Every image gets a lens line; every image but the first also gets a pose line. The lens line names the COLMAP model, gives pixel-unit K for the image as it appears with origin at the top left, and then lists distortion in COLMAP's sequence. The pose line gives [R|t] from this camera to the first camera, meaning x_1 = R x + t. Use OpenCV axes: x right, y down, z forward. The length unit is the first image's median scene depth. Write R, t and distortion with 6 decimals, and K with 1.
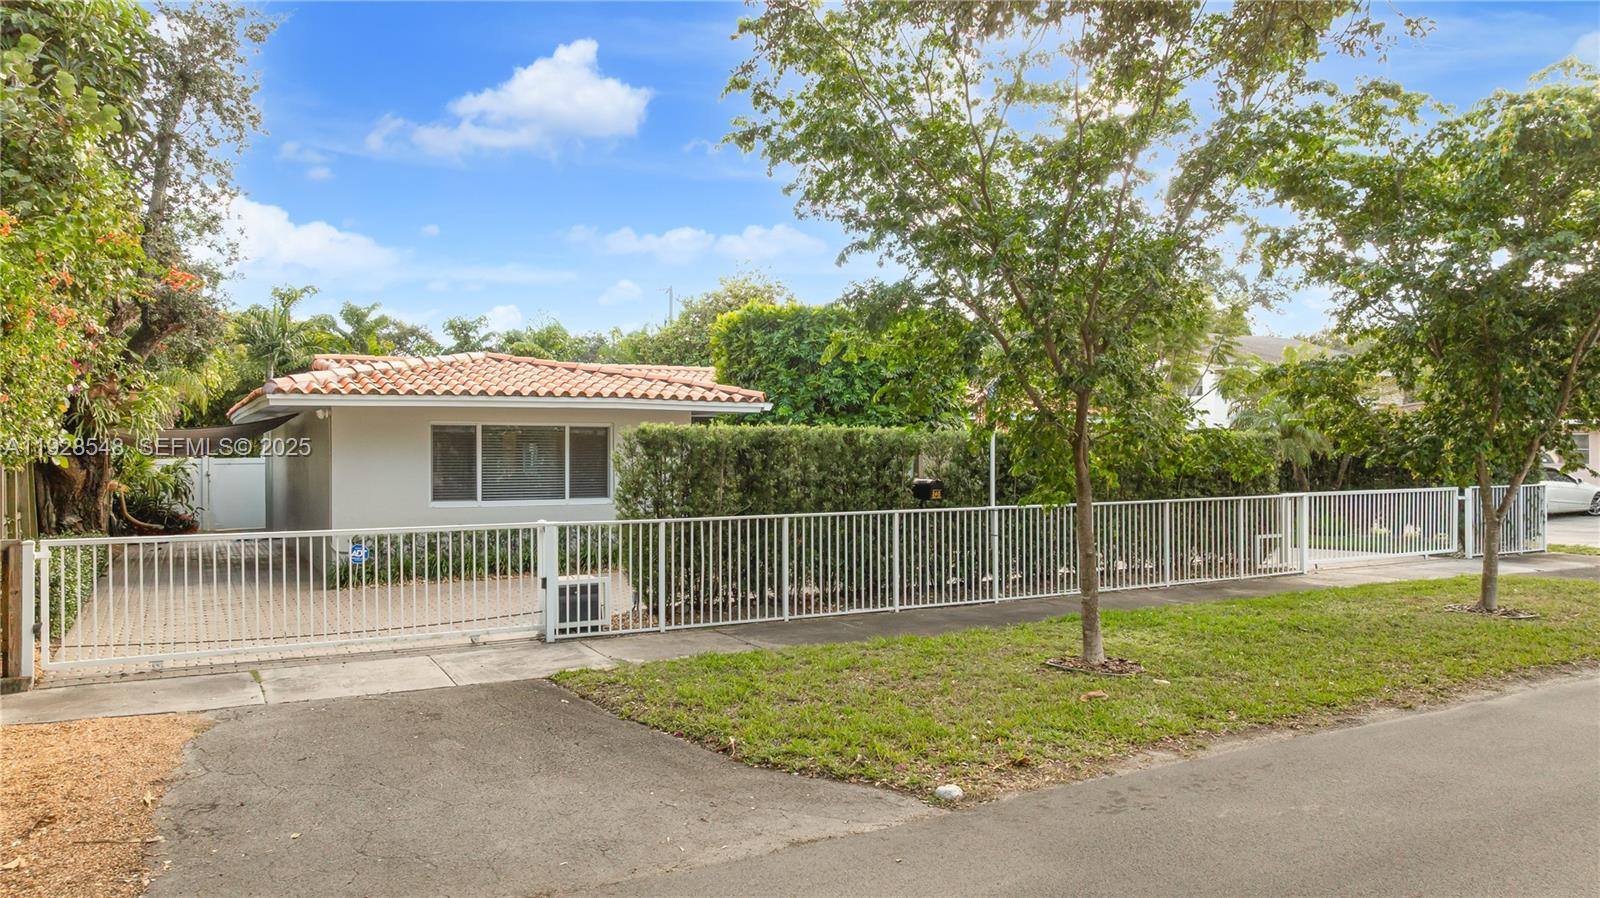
lens RADIAL K [[1126.1, 0, 794.8], [0, 1126.1, 451.1], [0, 0, 1]] dist [0.001914, 0.001641]
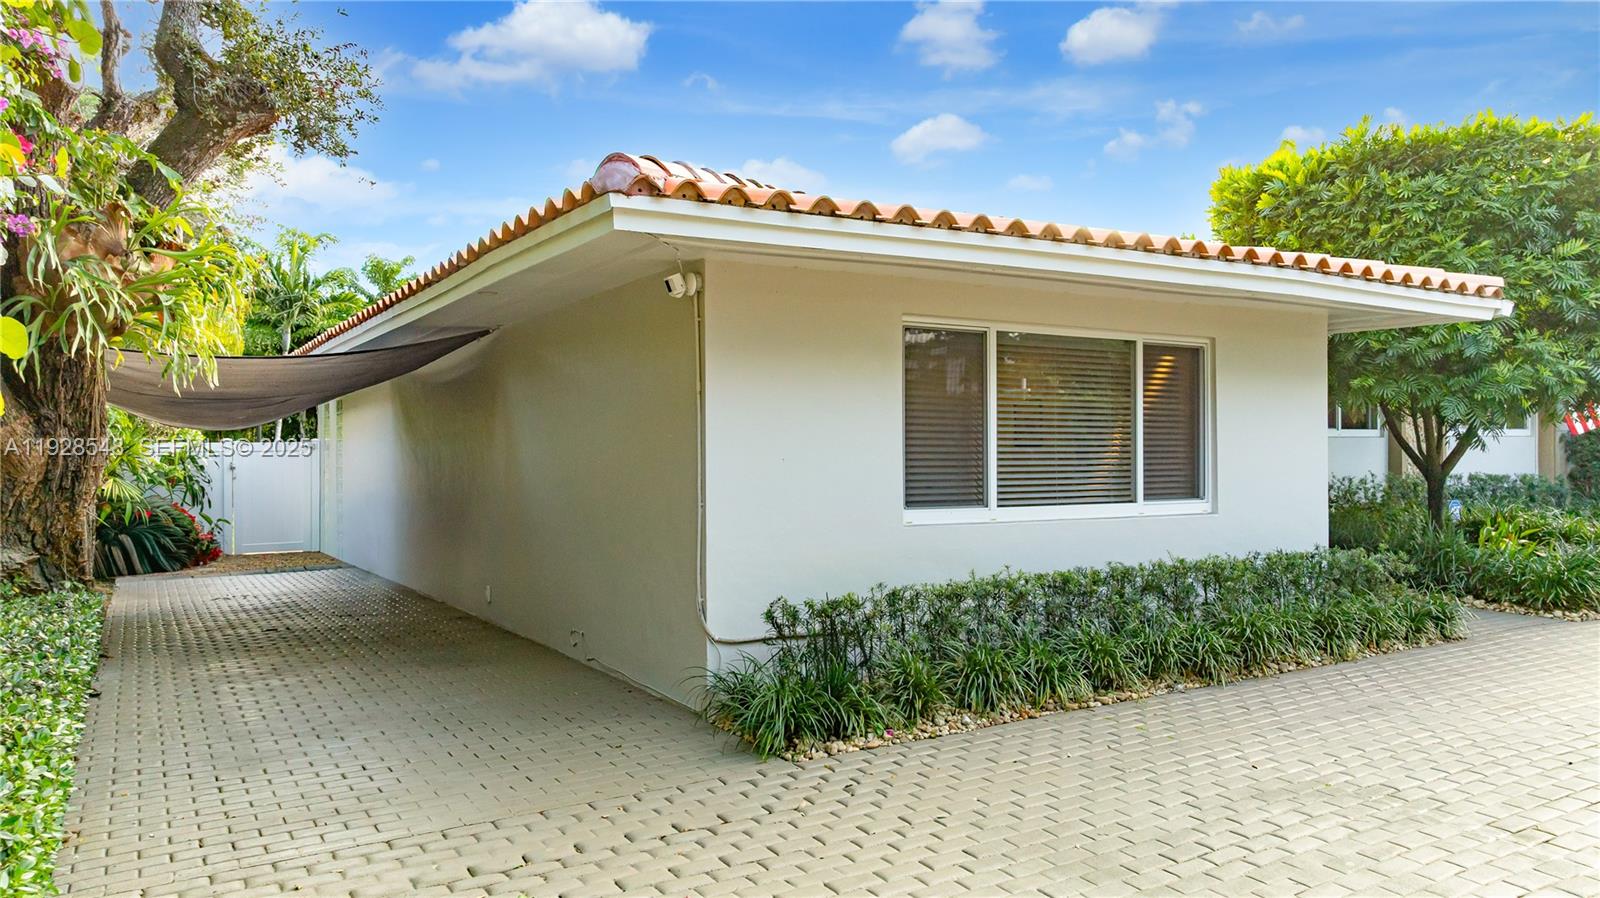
lens RADIAL K [[1126.1, 0, 805.3], [0, 1126.1, 450.2], [0, 0, 1]] dist [0.001914, 0.001641]
pose [[0.999103, -0.001922, 0.042304, -0.364610], [0.002113, 0.999988, -0.004456, 0.023516], [-0.042295, 0.004541, 0.999095, 0.568000]]
